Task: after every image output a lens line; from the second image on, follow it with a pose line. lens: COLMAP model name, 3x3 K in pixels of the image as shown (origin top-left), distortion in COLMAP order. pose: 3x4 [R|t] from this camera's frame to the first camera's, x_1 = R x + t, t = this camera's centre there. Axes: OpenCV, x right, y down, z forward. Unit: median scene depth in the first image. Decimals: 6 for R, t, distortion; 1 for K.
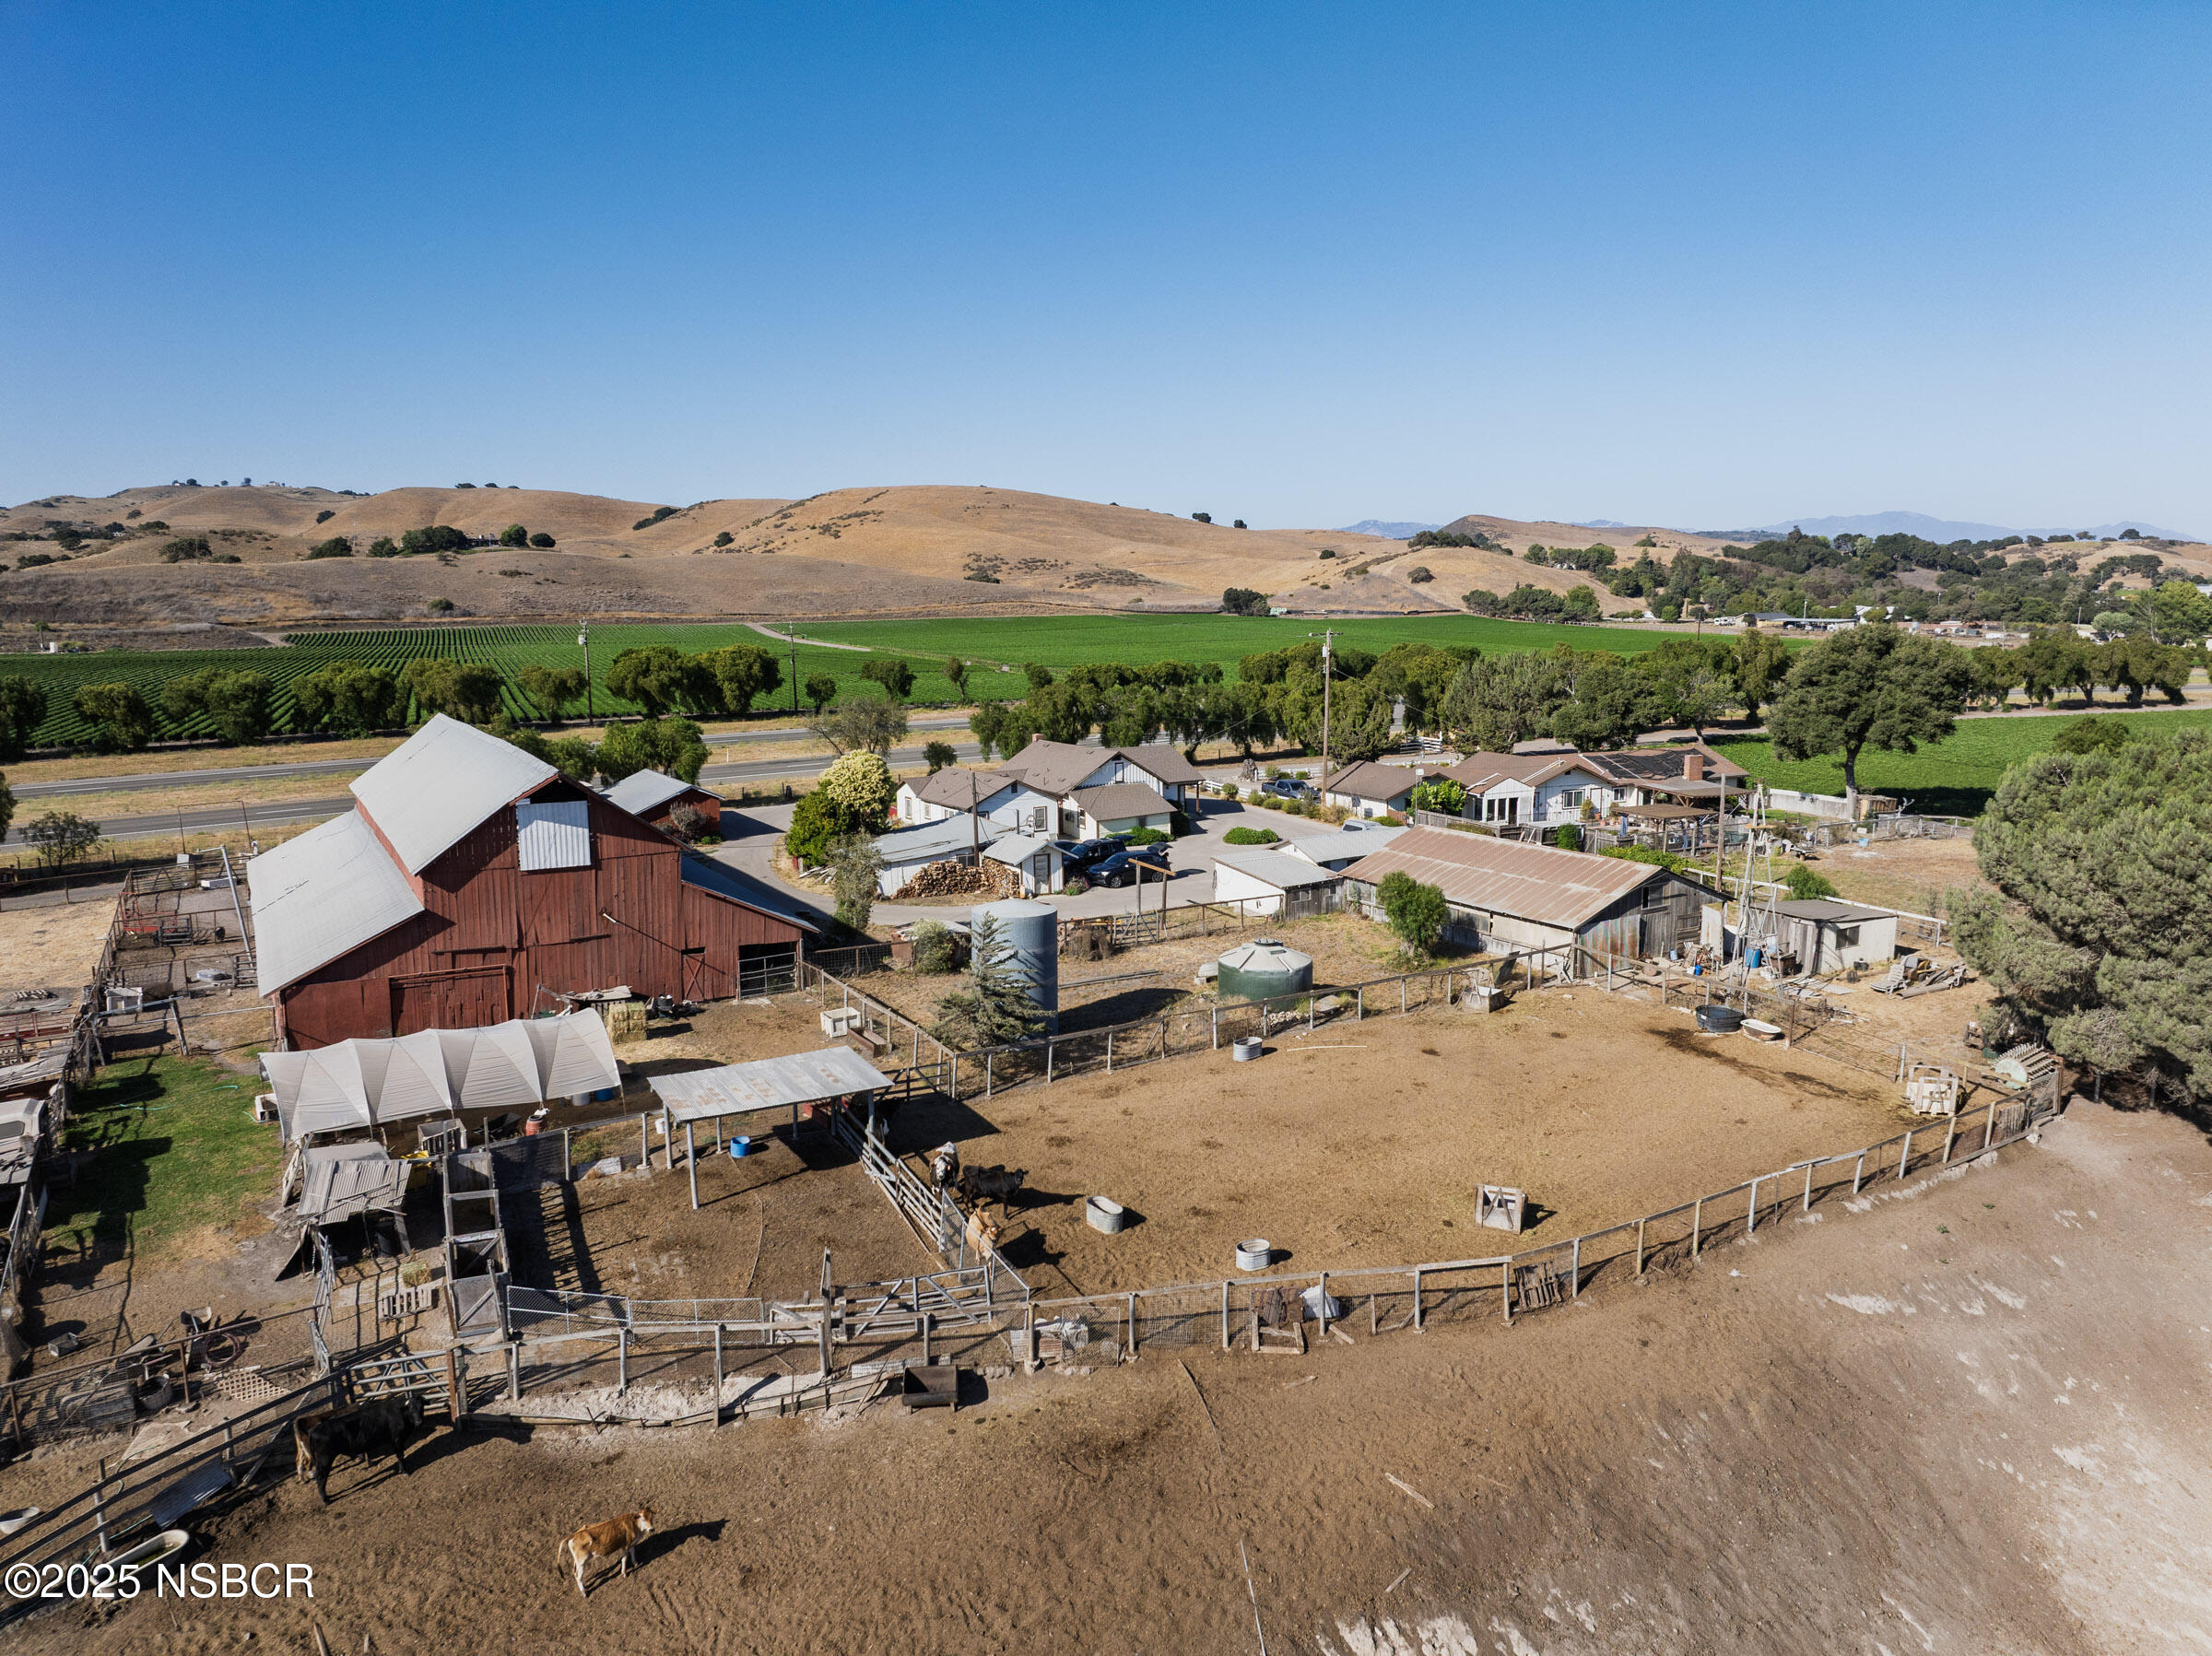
lens RADIAL K [[1557.7, 0, 1113.6], [0, 1557.7, 831.9], [0, 0, 1]] dist [-0.032542, -0.010530]
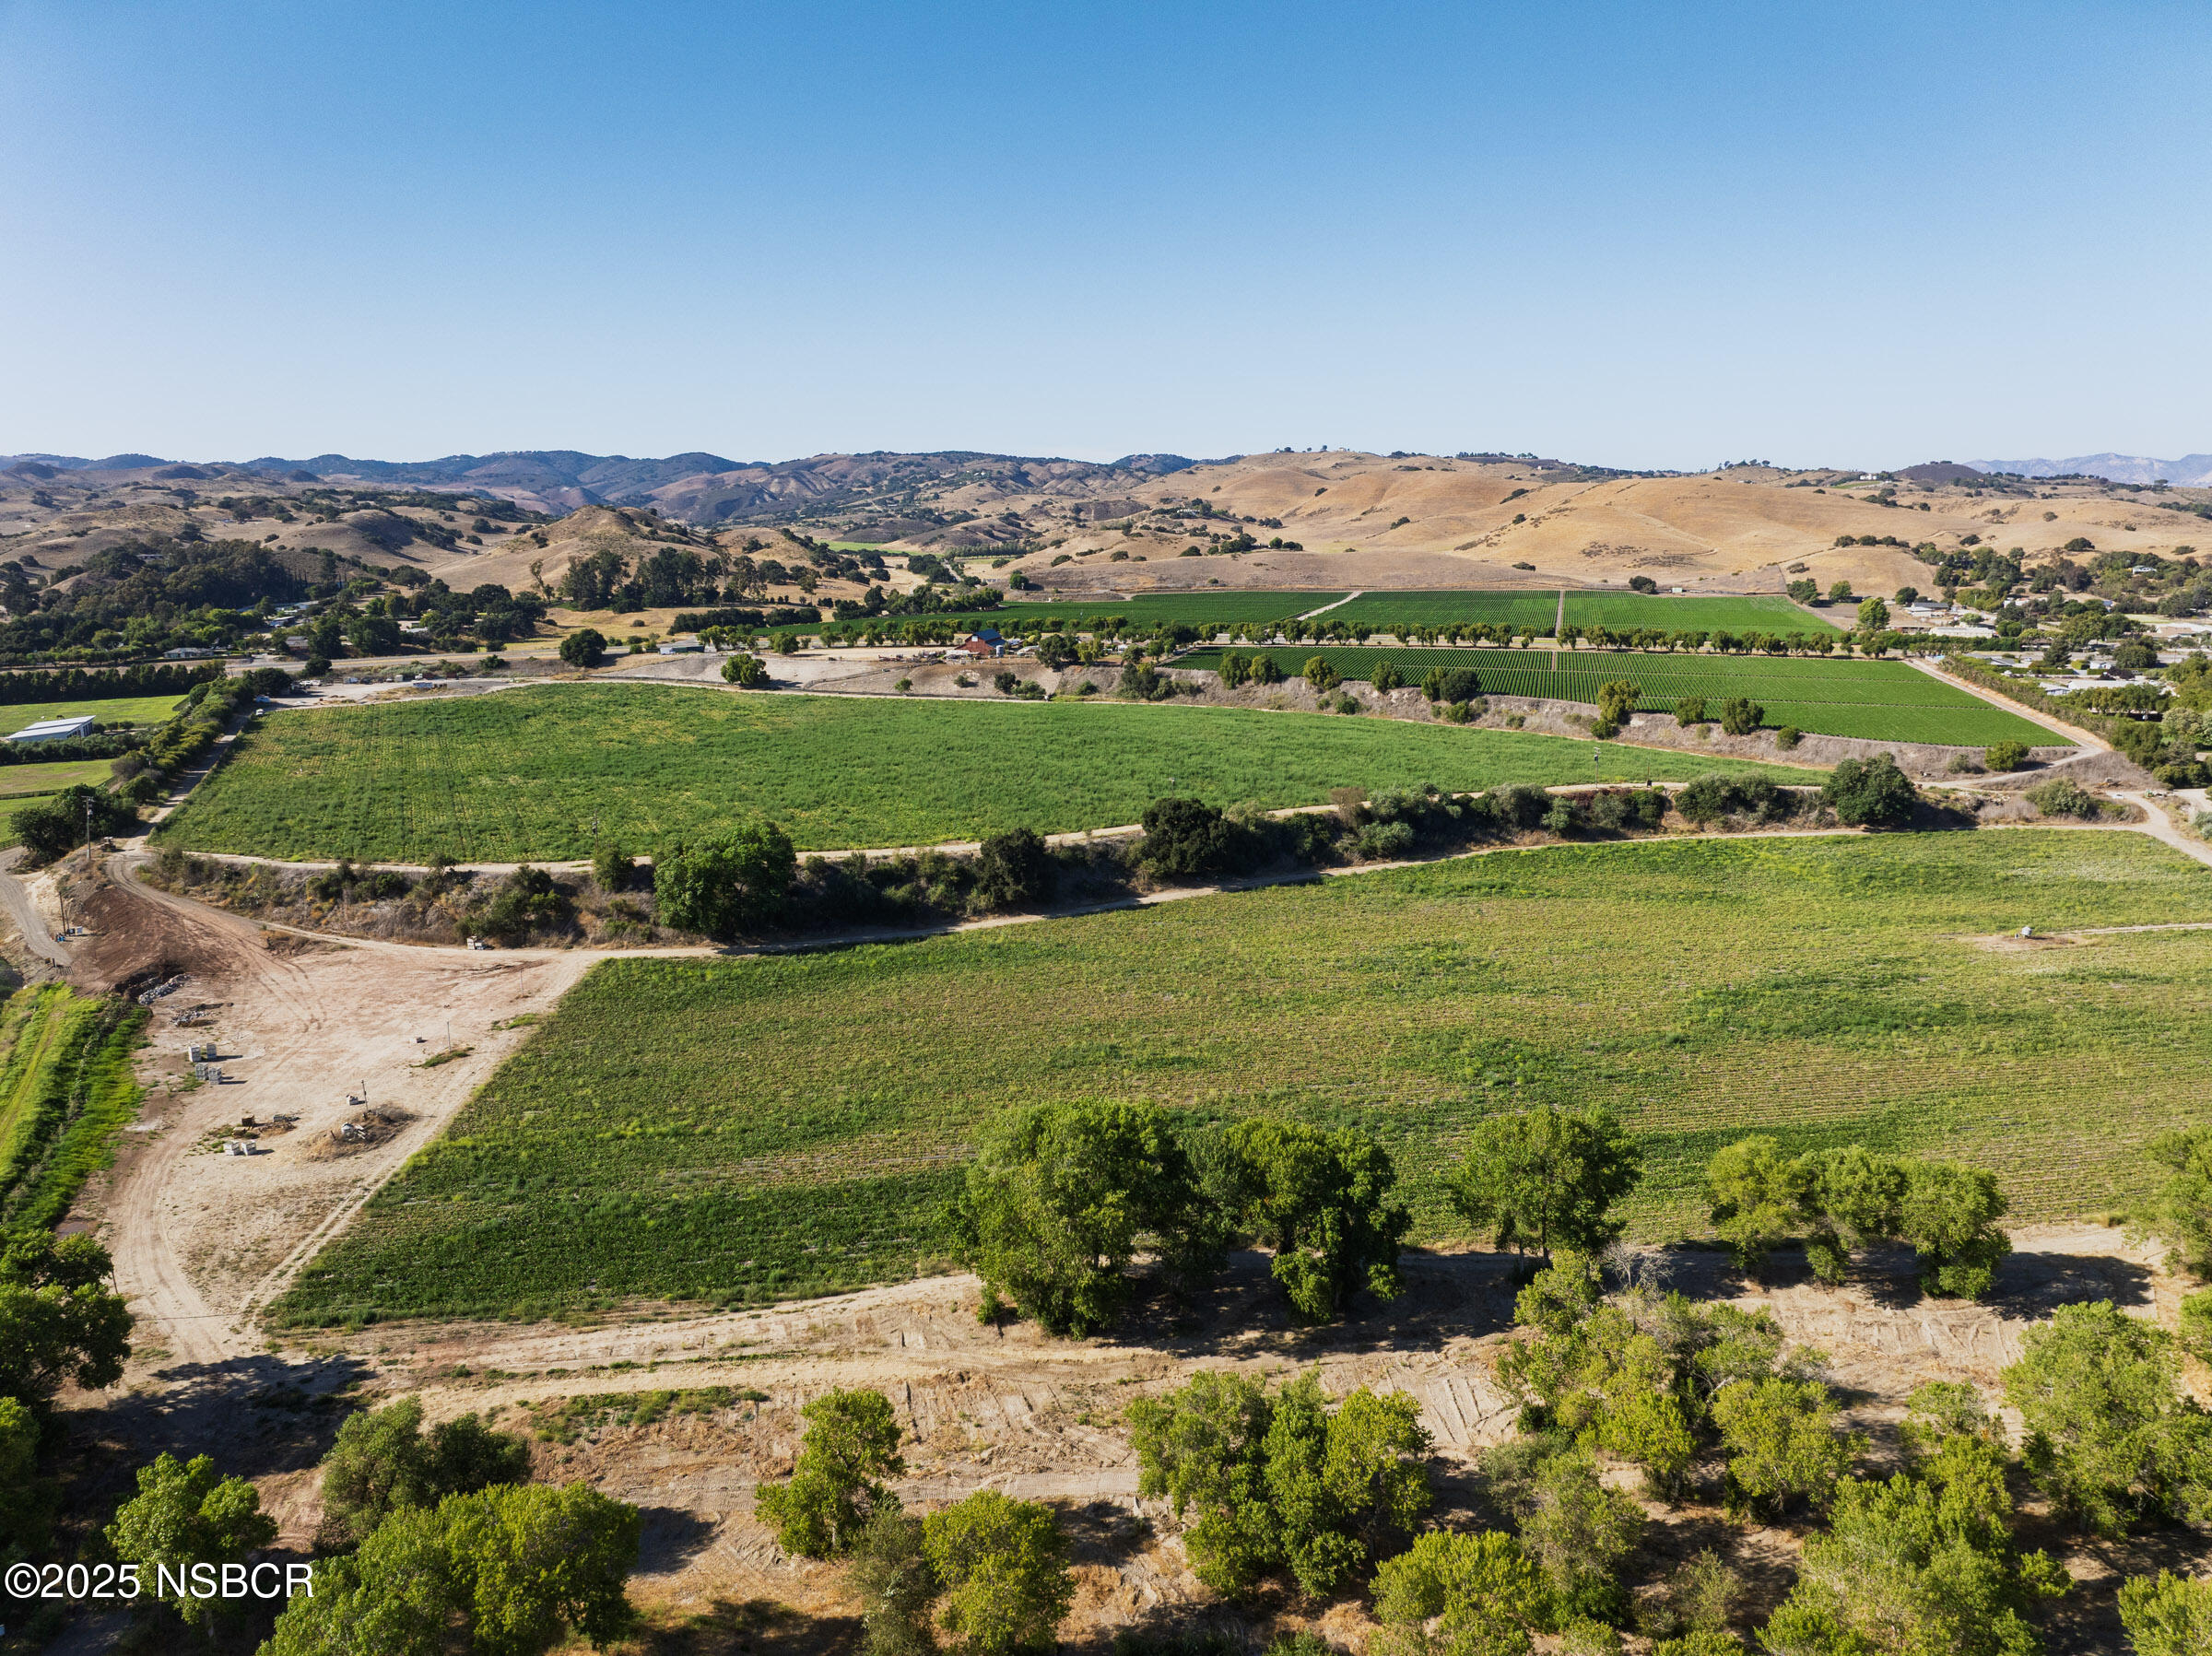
lens RADIAL K [[1557.7, 0, 1109.5], [0, 1557.7, 828.0], [0, 0, 1]] dist [-0.032542, -0.010530]
pose [[0.772493, 0.122022, -0.623189, 0.913180], [-0.092940, 0.992522, 0.079131, 0.045550], [0.628185, -0.003209, 0.778058, -0.868062]]
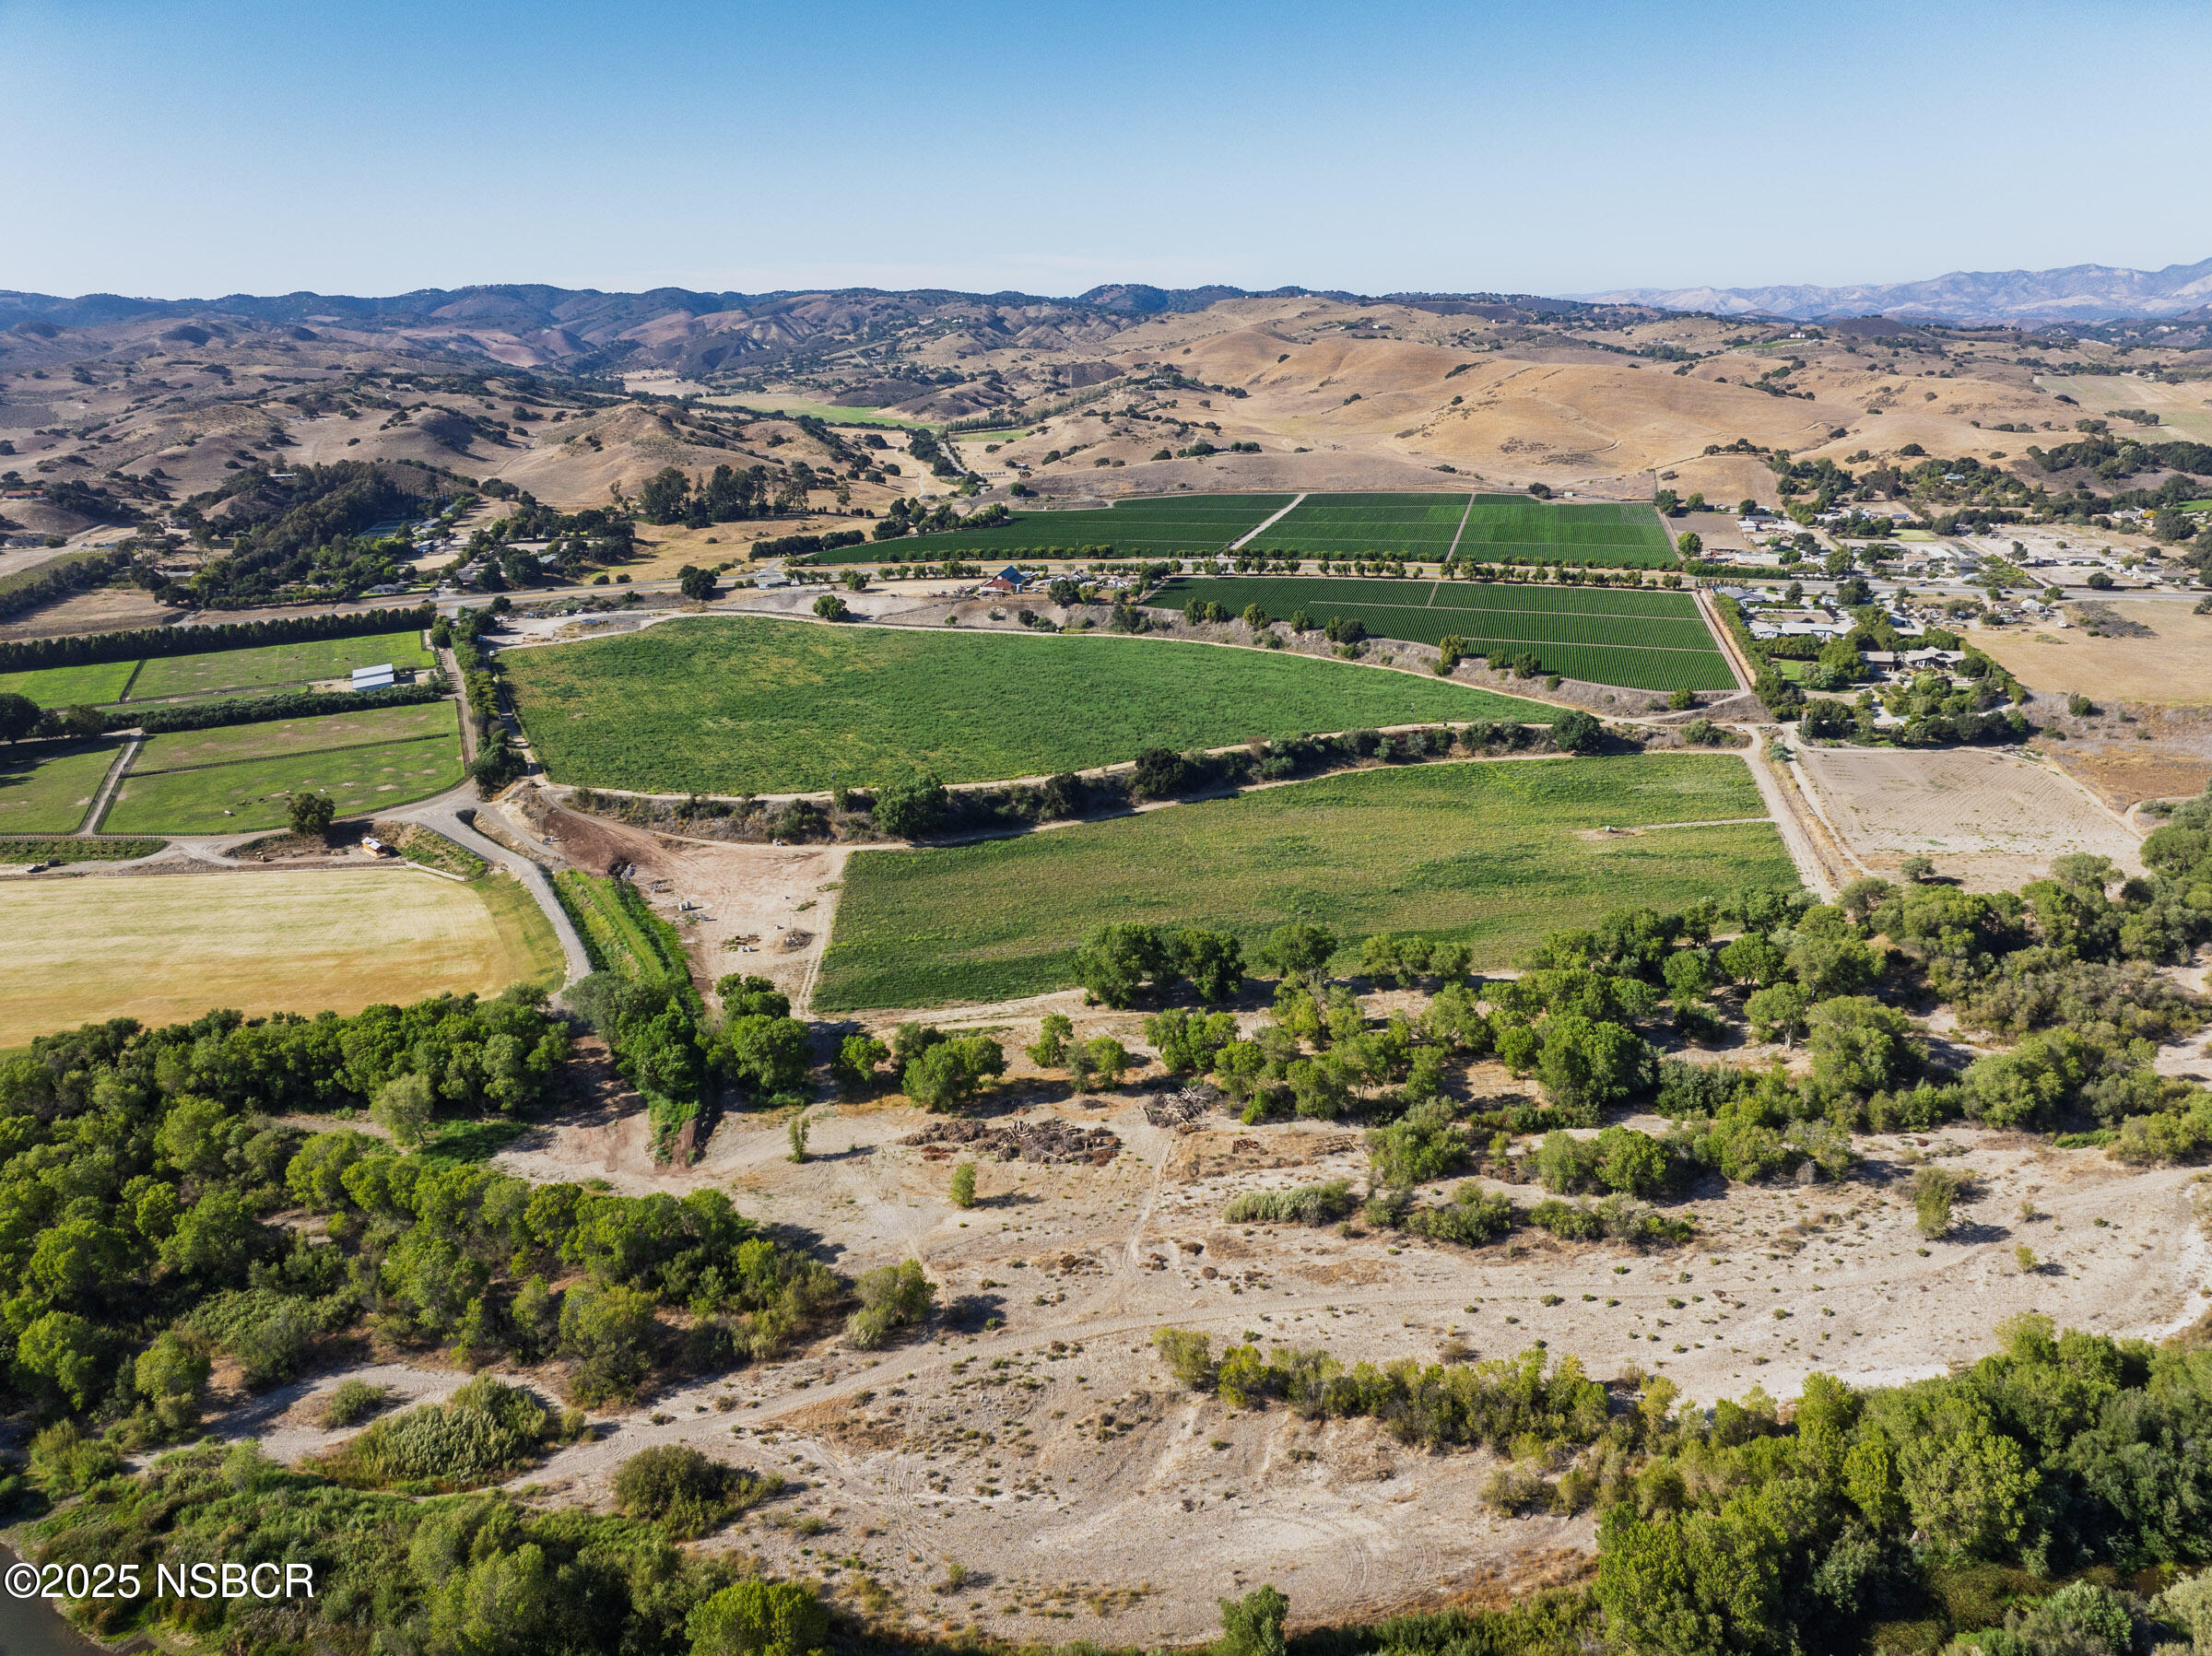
lens RADIAL K [[1557.7, 0, 1110.9], [0, 1557.7, 826.0], [0, 0, 1]] dist [-0.032542, -0.010530]
pose [[0.784696, 0.183332, -0.592150, 1.172636], [-0.085169, 0.978091, 0.189958, -0.070841], [0.614002, -0.098626, 0.783119, -1.240527]]
